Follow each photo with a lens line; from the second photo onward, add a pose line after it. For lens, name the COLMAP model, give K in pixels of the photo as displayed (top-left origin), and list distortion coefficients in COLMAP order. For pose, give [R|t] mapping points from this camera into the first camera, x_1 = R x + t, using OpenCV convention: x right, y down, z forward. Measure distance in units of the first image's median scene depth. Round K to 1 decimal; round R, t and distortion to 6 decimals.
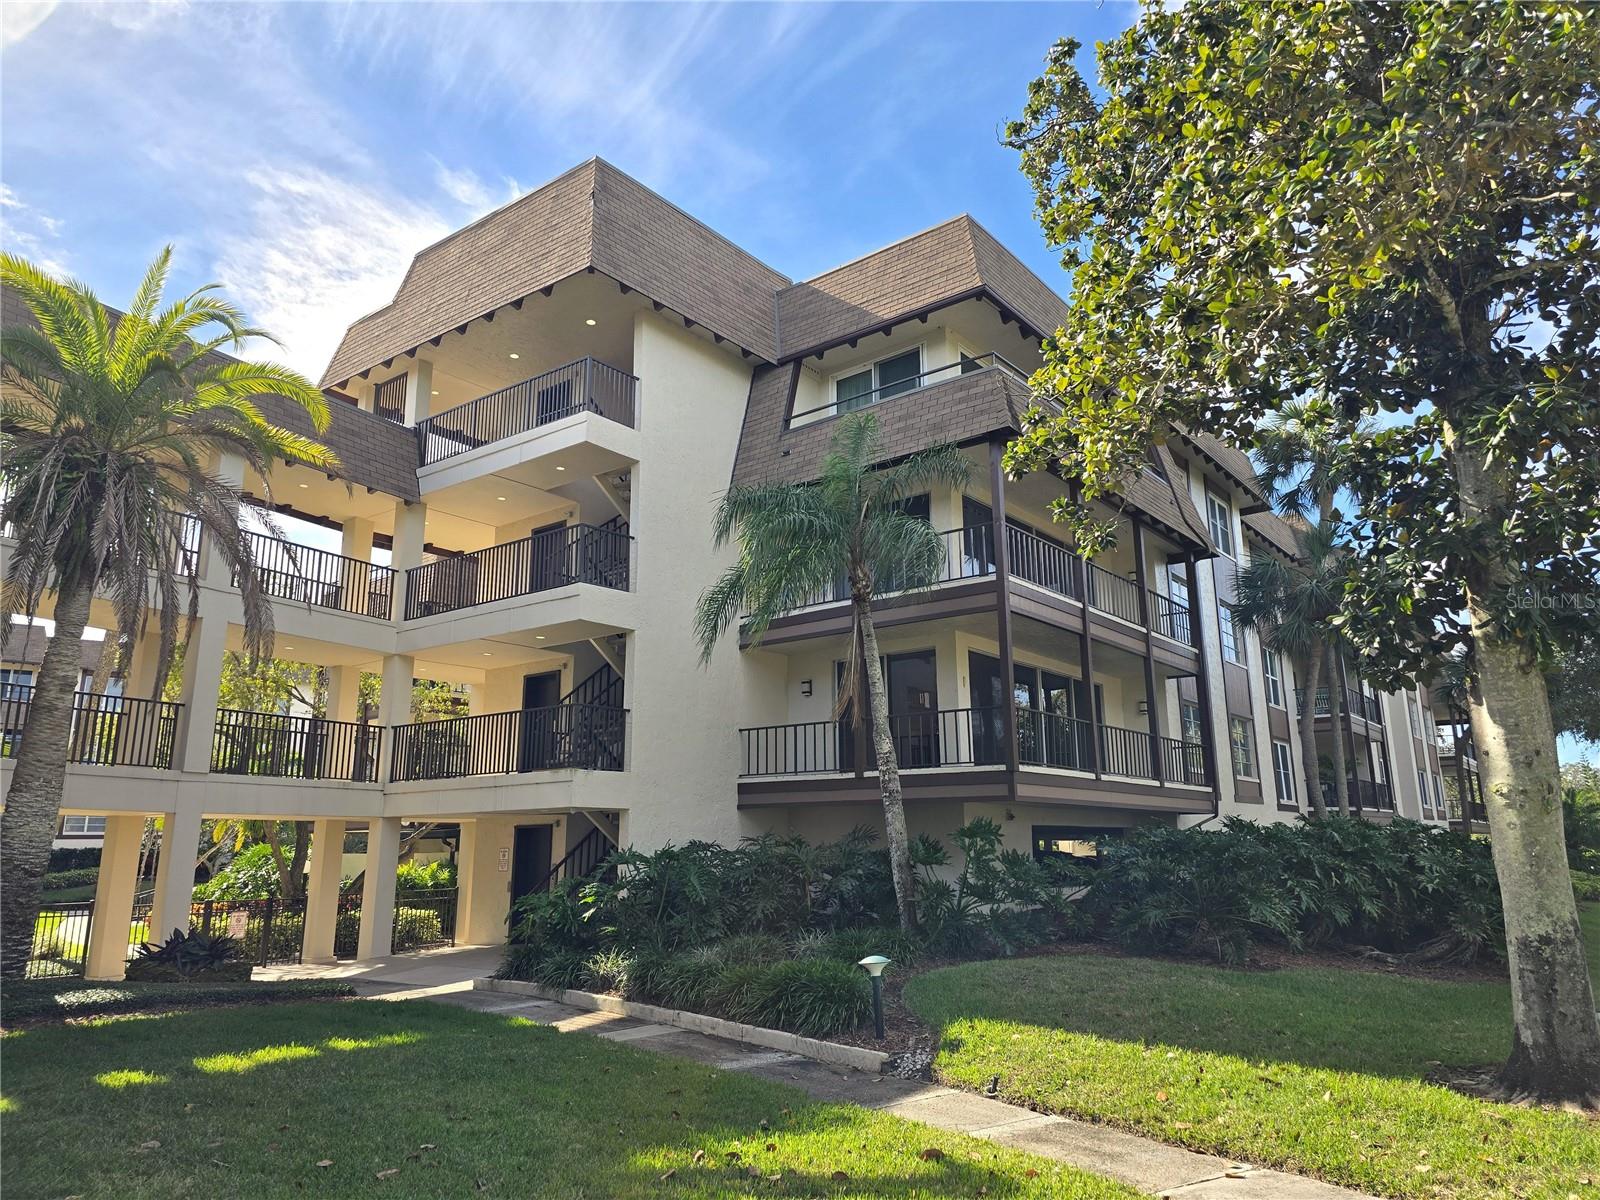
lens RADIAL K [[1046.3, 0, 800.0], [0, 1046.3, 600.0], [0, 0, 1]] dist [0.048546, -0.022001]
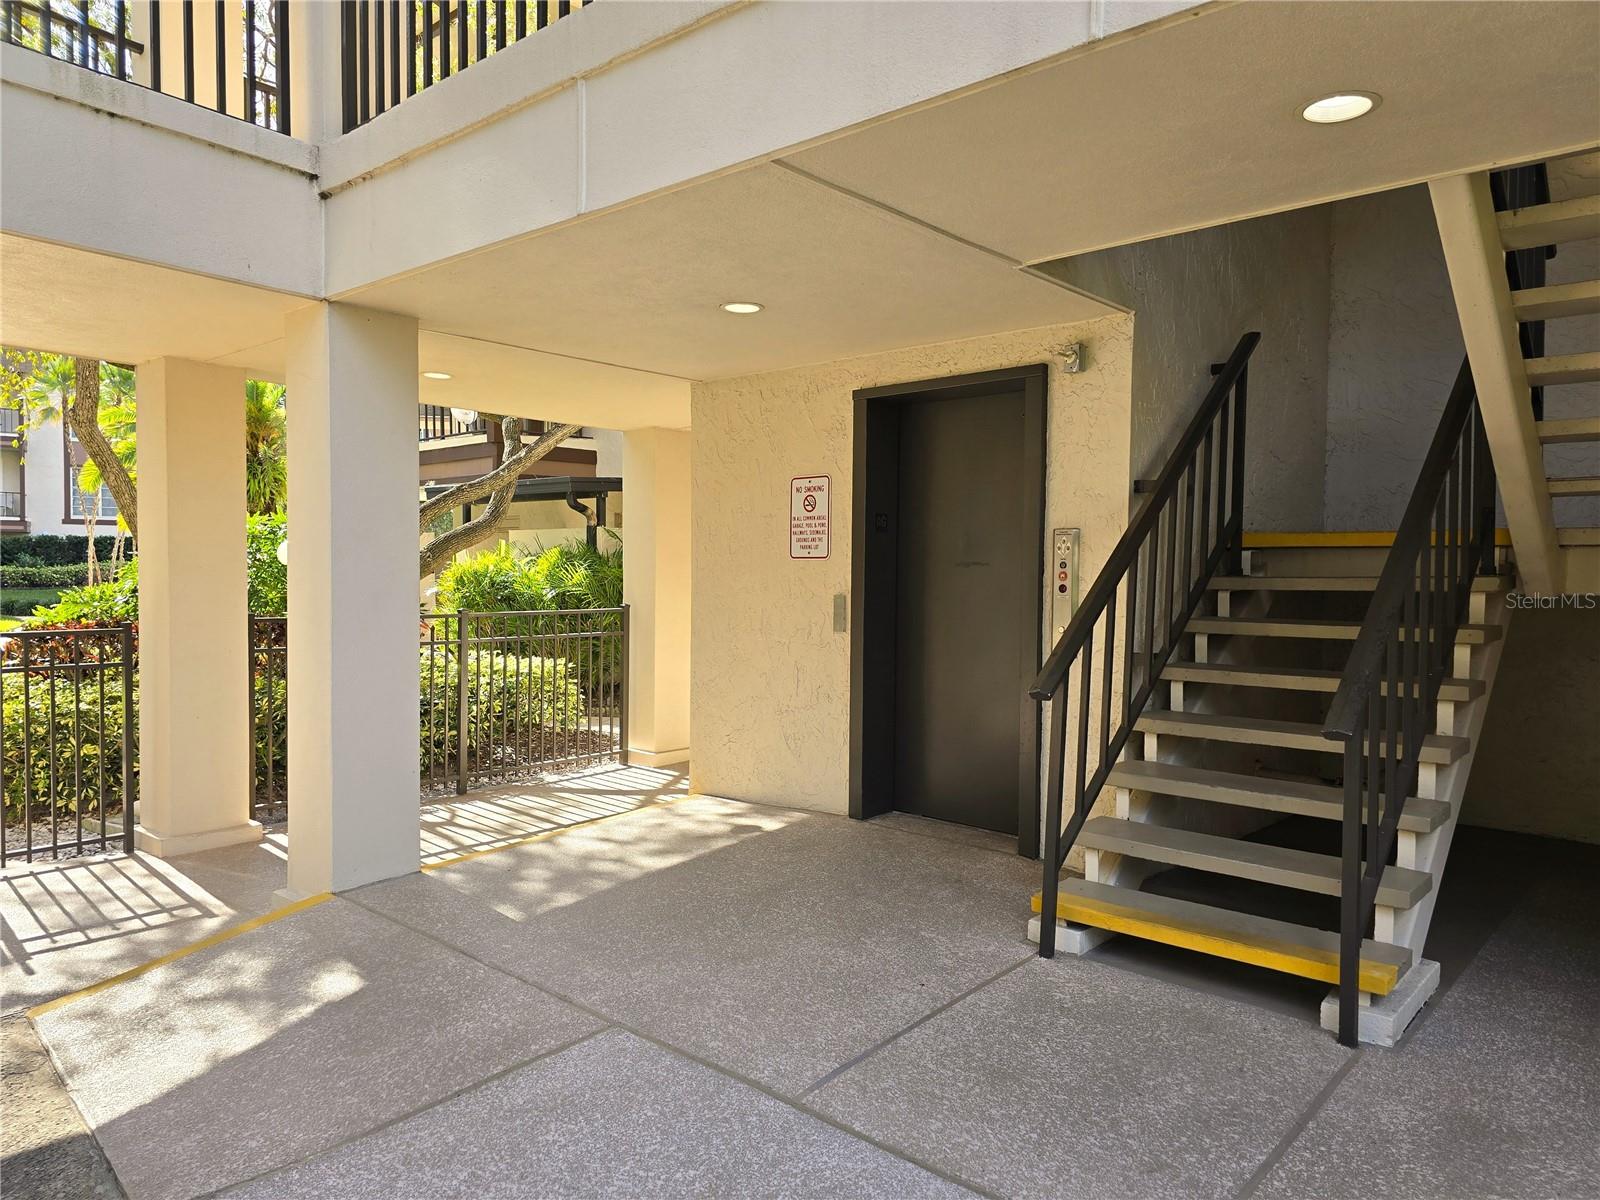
lens RADIAL K [[1046.3, 0, 800.0], [0, 1046.3, 600.0], [0, 0, 1]] dist [0.048546, -0.022001]
pose [[0.996441, 0.021224, -0.081573, -0.221176], [0.000627, 0.965887, 0.258962, 0.166107], [0.084287, -0.258092, 0.962437, 0.618491]]
